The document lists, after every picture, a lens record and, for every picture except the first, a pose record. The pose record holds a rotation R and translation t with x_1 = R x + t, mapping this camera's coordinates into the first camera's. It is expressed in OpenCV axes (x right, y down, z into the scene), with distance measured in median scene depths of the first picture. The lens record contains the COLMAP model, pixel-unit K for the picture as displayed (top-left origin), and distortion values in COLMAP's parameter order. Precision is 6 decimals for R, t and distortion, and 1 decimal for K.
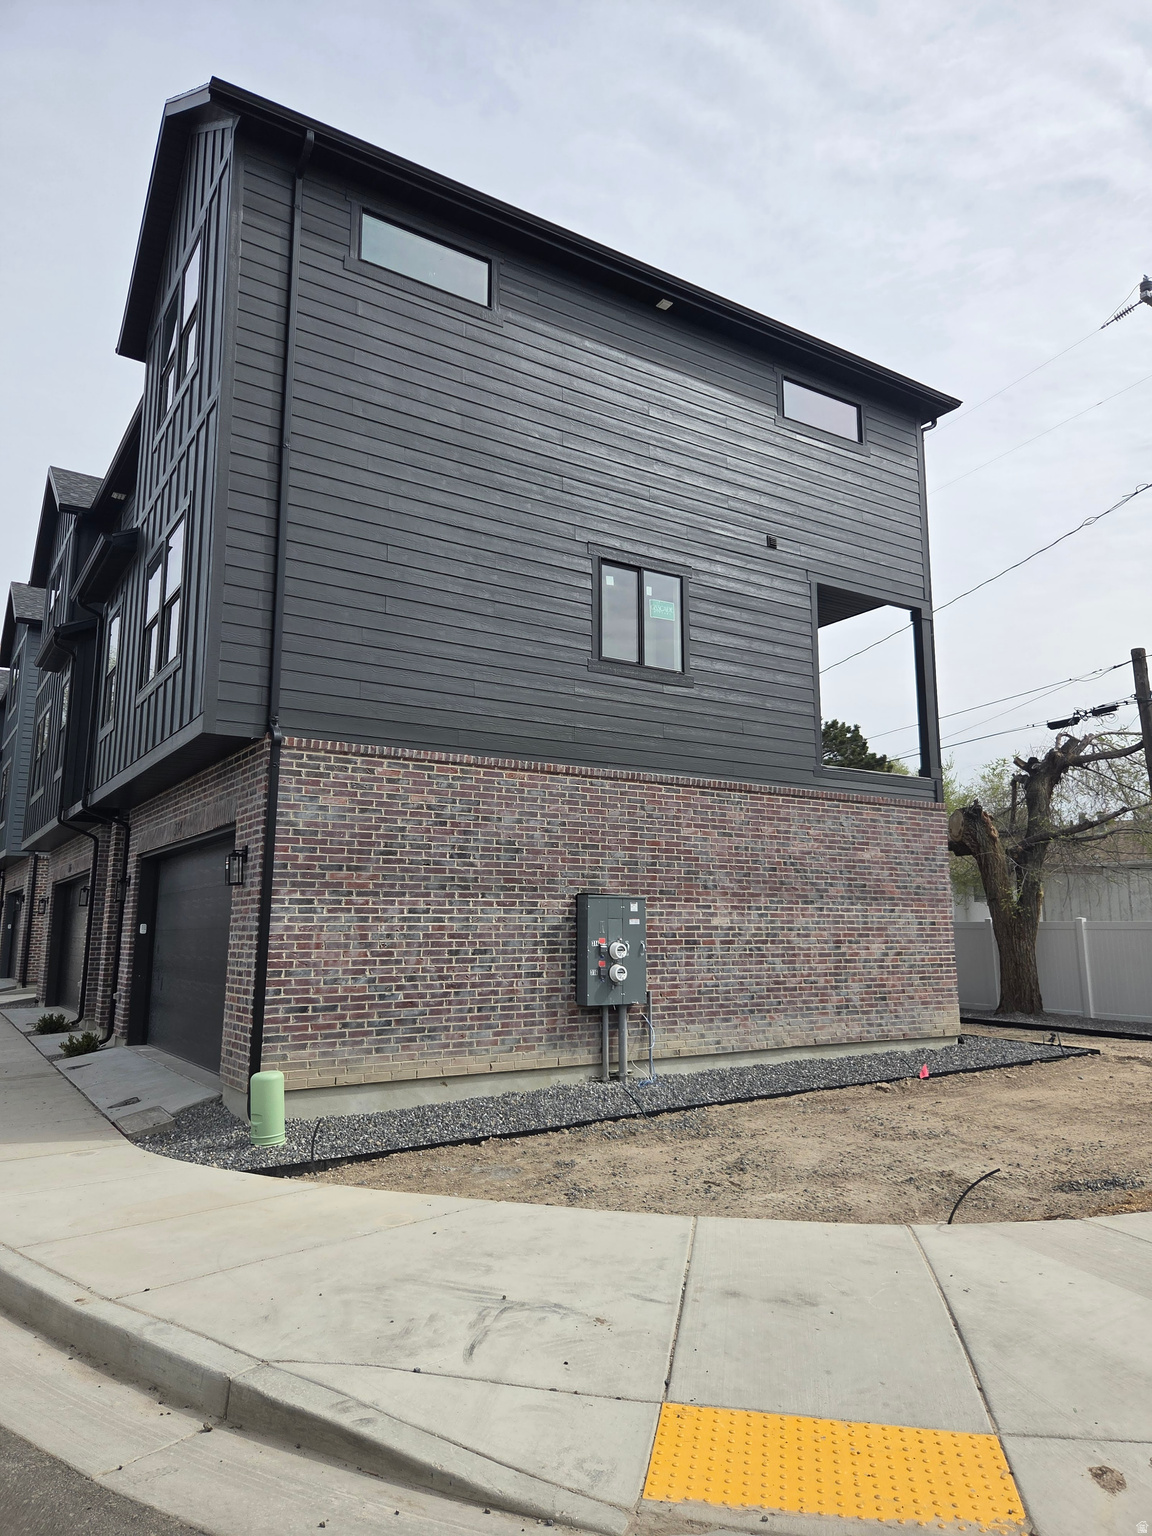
lens RADIAL K [[1032.2, 0, 583.6], [0, 1032.2, 759.7], [0, 0, 1]] dist [0.068652, -0.055821]
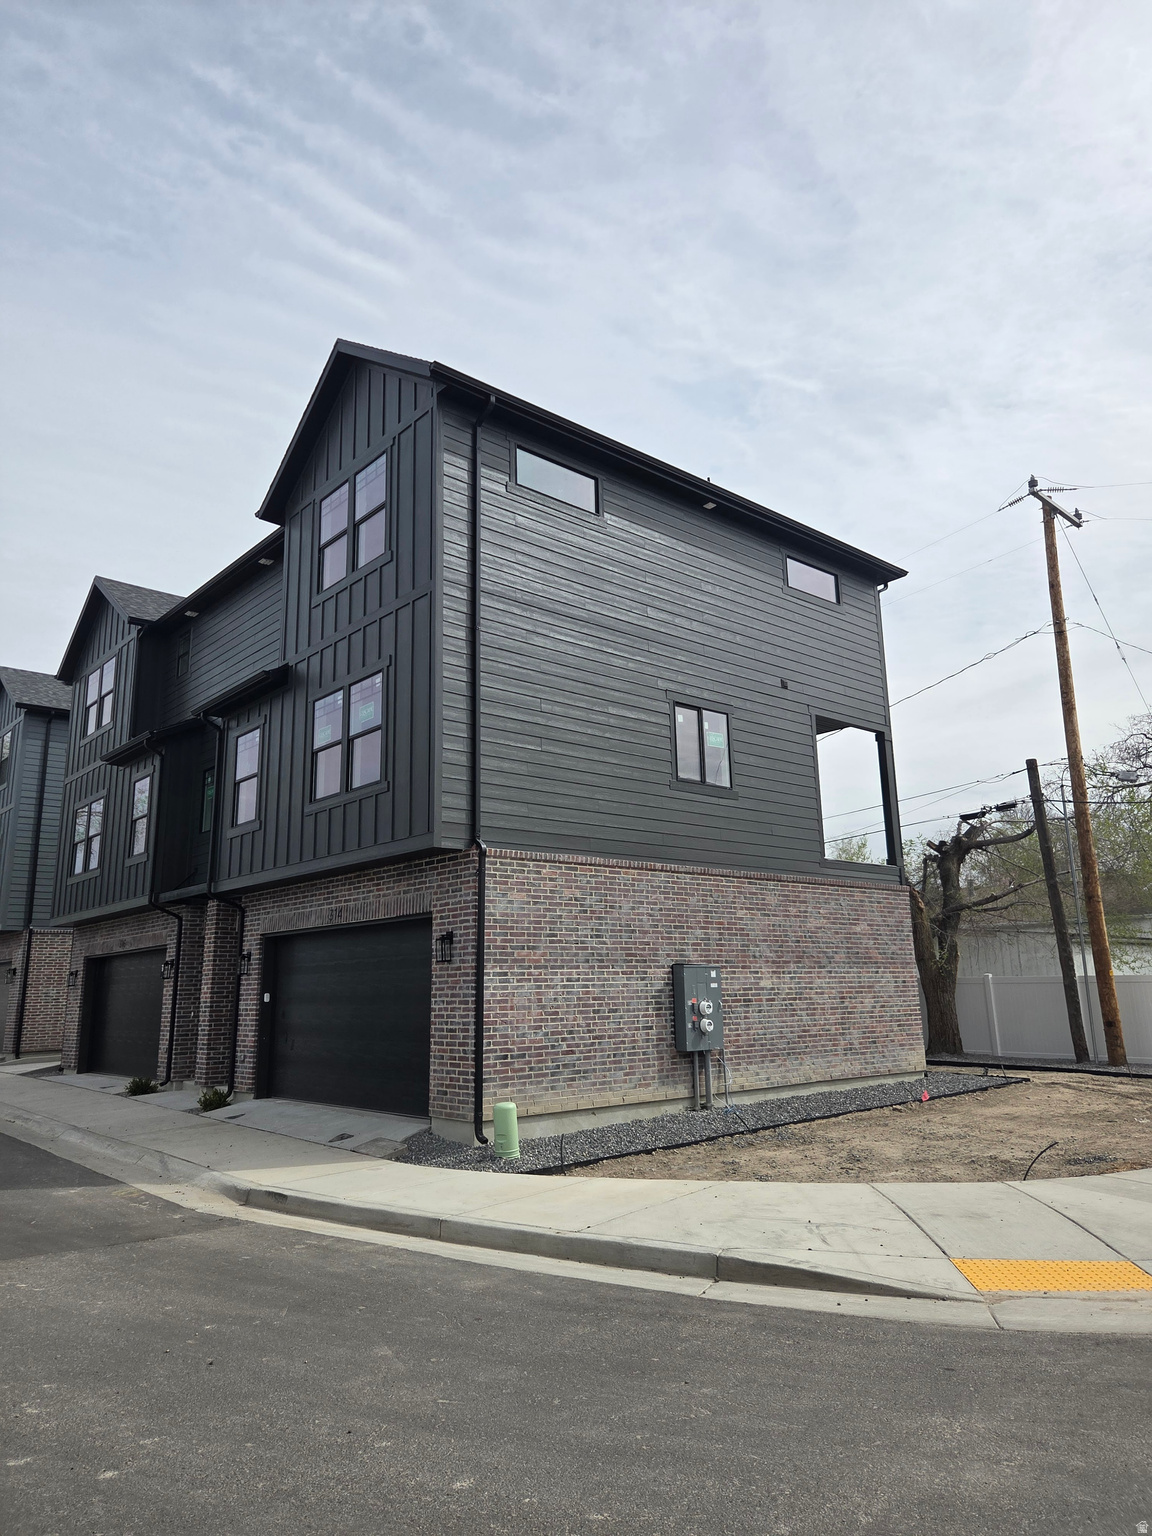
lens RADIAL K [[1032.2, 0, 573.7], [0, 1032.2, 754.6], [0, 0, 1]] dist [0.068652, -0.055821]
pose [[0.990720, 0.011672, 0.135413, -0.278865], [-0.003642, 0.998228, -0.059397, -0.049744], [-0.135867, 0.058352, 0.989007, -0.257435]]
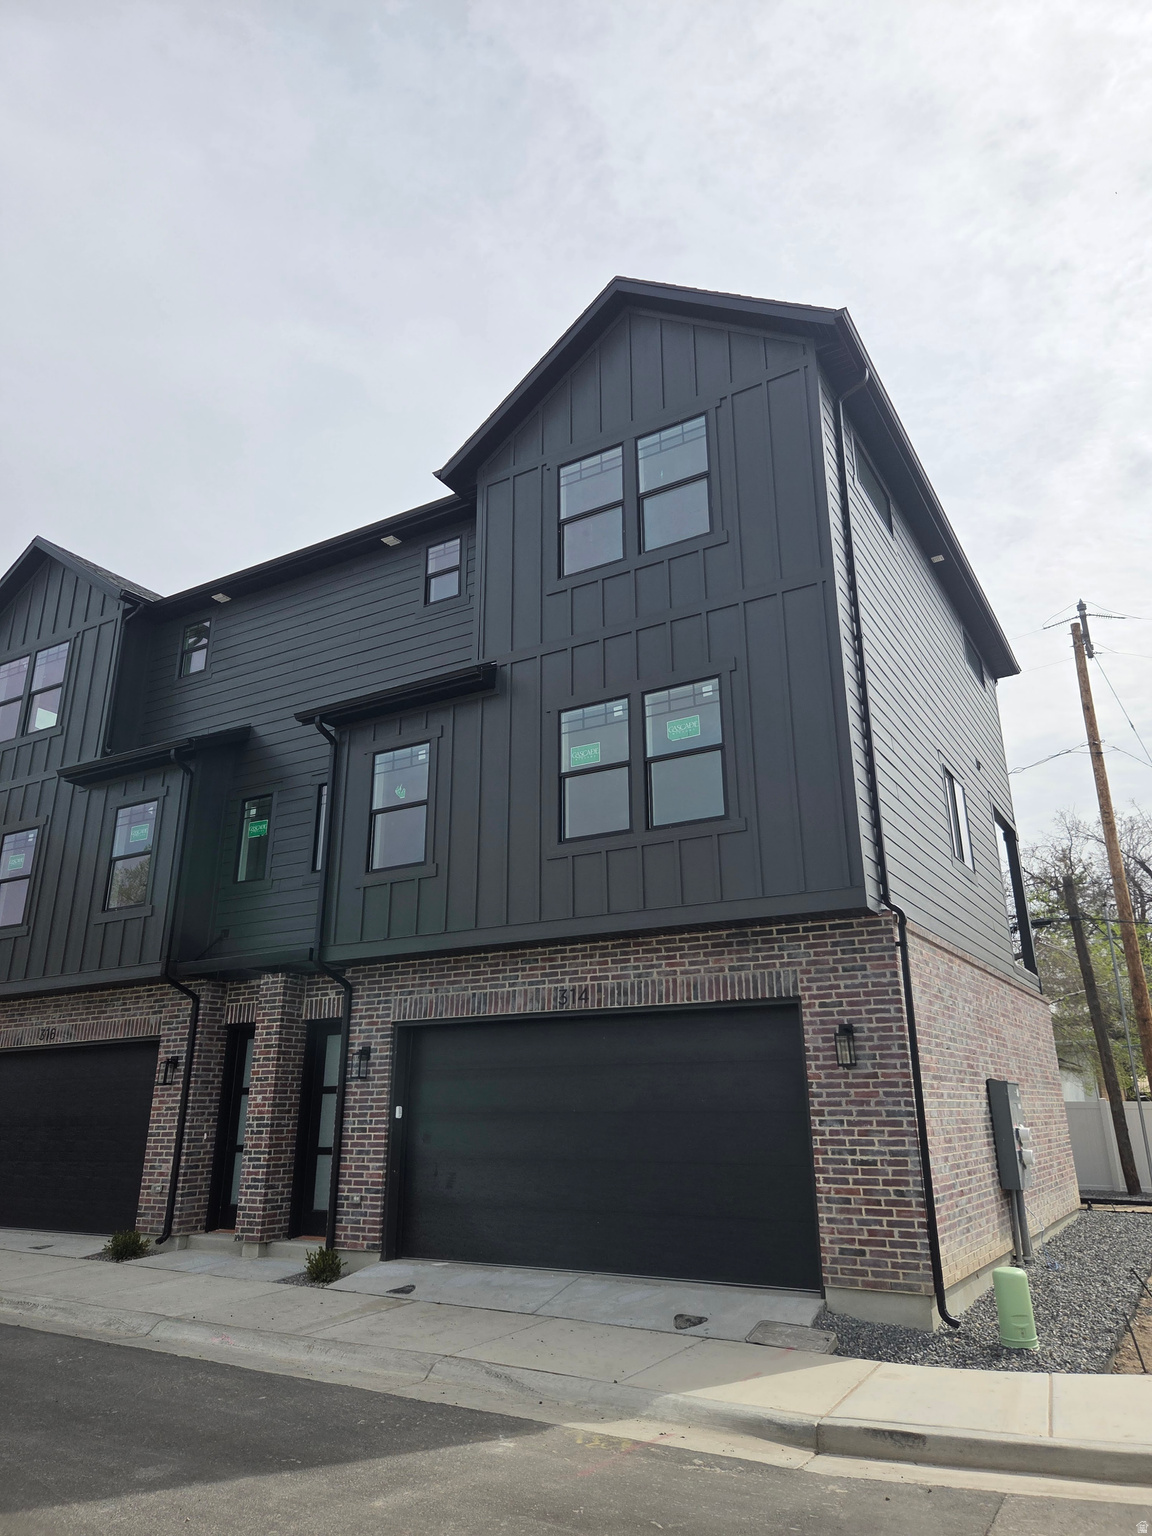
lens RADIAL K [[1032.2, 0, 581.7], [0, 1032.2, 756.3], [0, 0, 1]] dist [0.068652, -0.055821]
pose [[0.897395, 0.136384, 0.419620, -0.790285], [-0.066286, 0.981908, -0.177379, 0.020567], [-0.436220, 0.131364, 0.890200, 0.163375]]
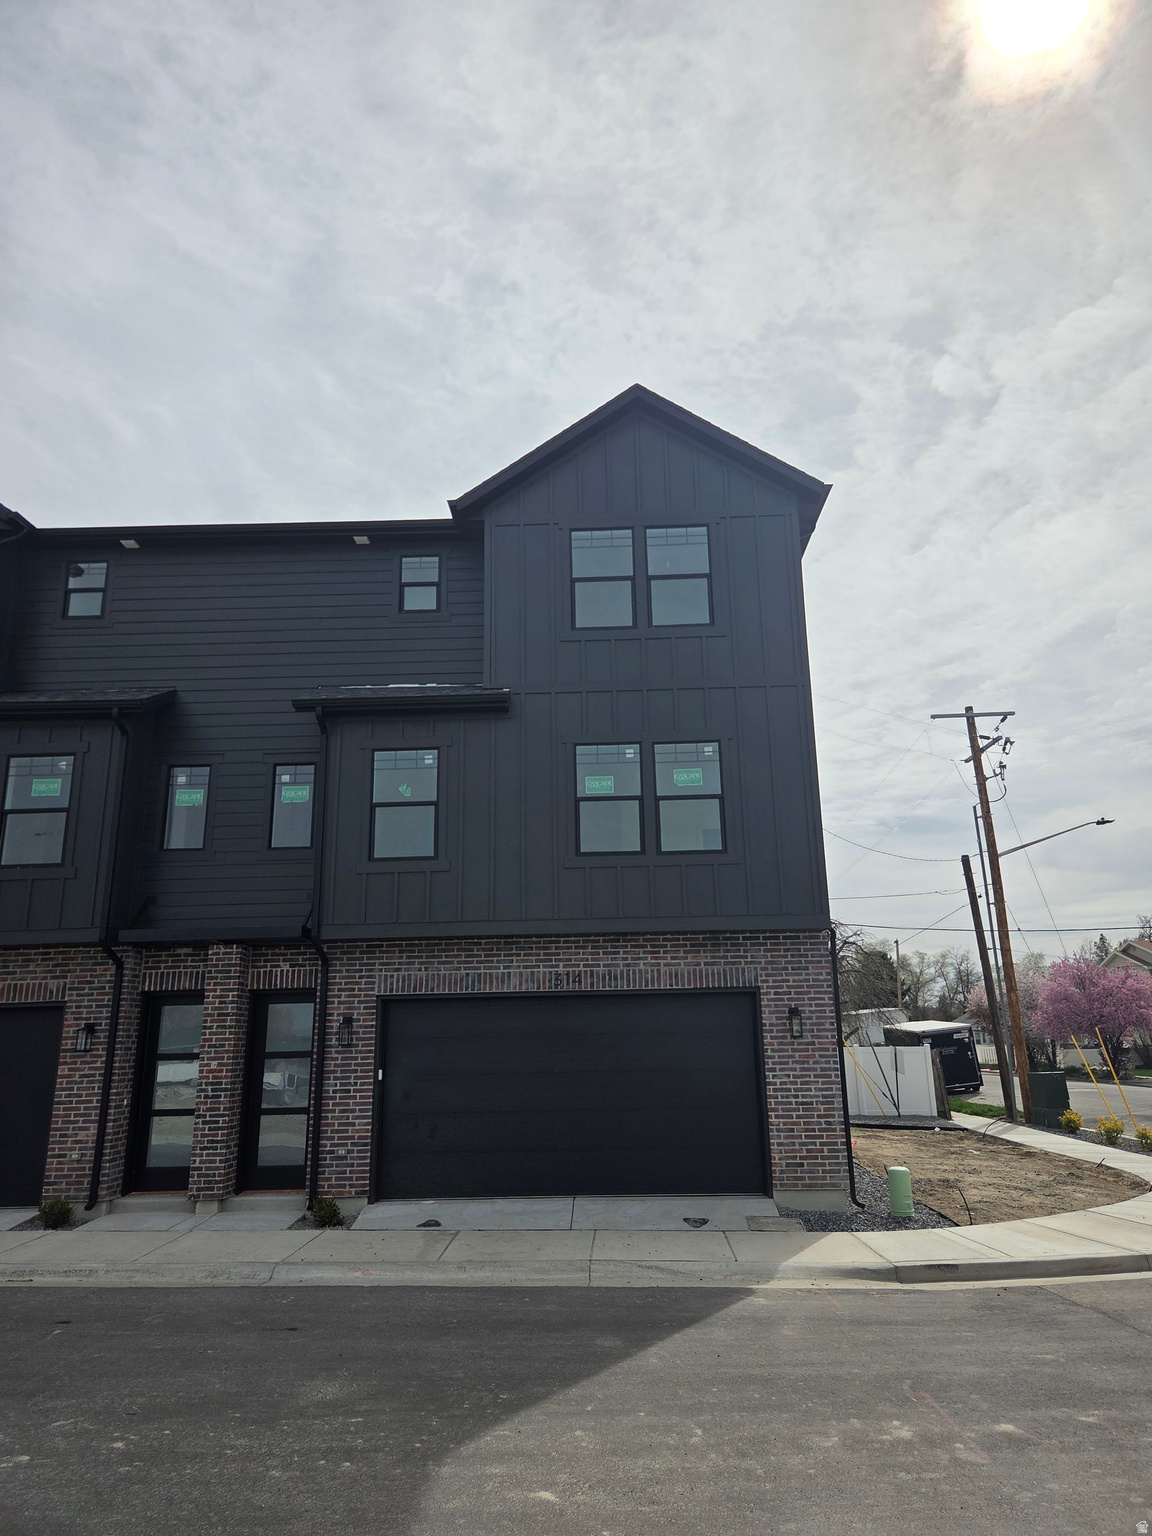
lens RADIAL K [[1032.2, 0, 584.7], [0, 1032.2, 760.9], [0, 0, 1]] dist [0.068652, -0.055821]
pose [[0.570259, 0.204792, 0.795528, -1.309208], [-0.117465, 0.978803, -0.167770, 0.021144], [-0.813023, 0.002226, 0.582227, 0.336940]]
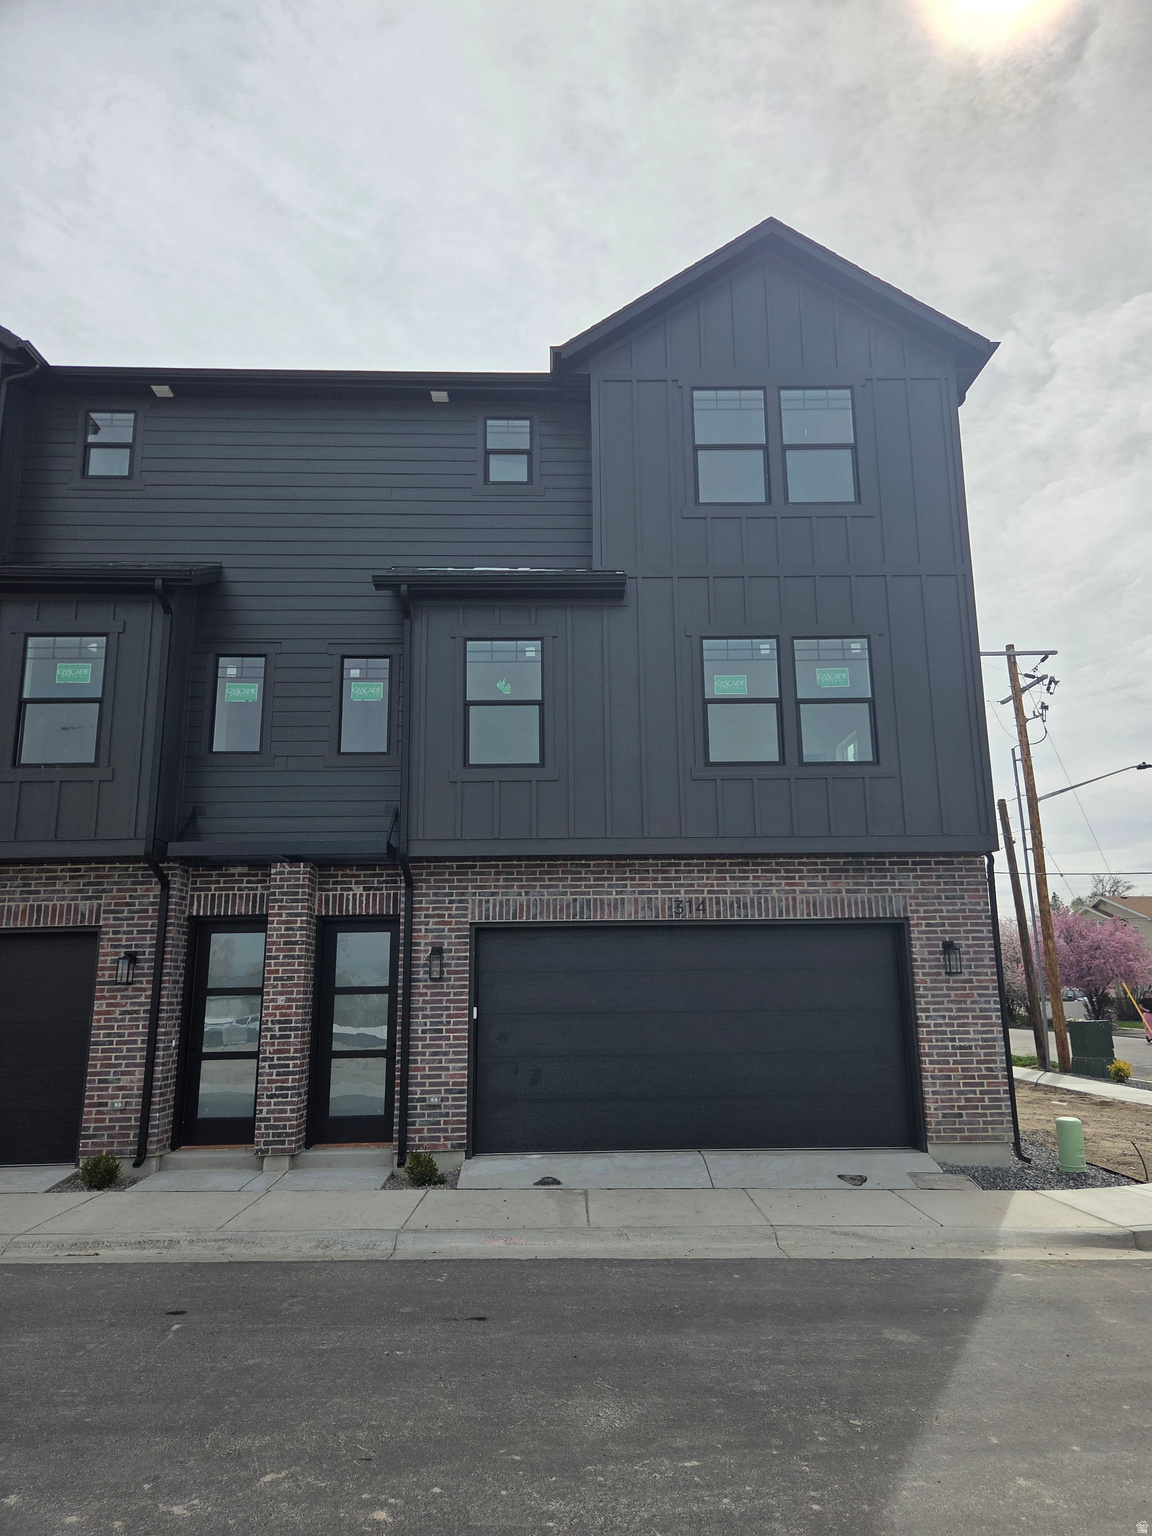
lens RADIAL K [[1032.2, 0, 592.8], [0, 1032.2, 772.0], [0, 0, 1]] dist [0.068652, -0.055821]
pose [[0.521224, 0.173168, 0.835666, -1.265543], [-0.127039, 0.984031, -0.124675, 0.074221], [-0.843911, -0.041178, 0.534900, 0.563866]]
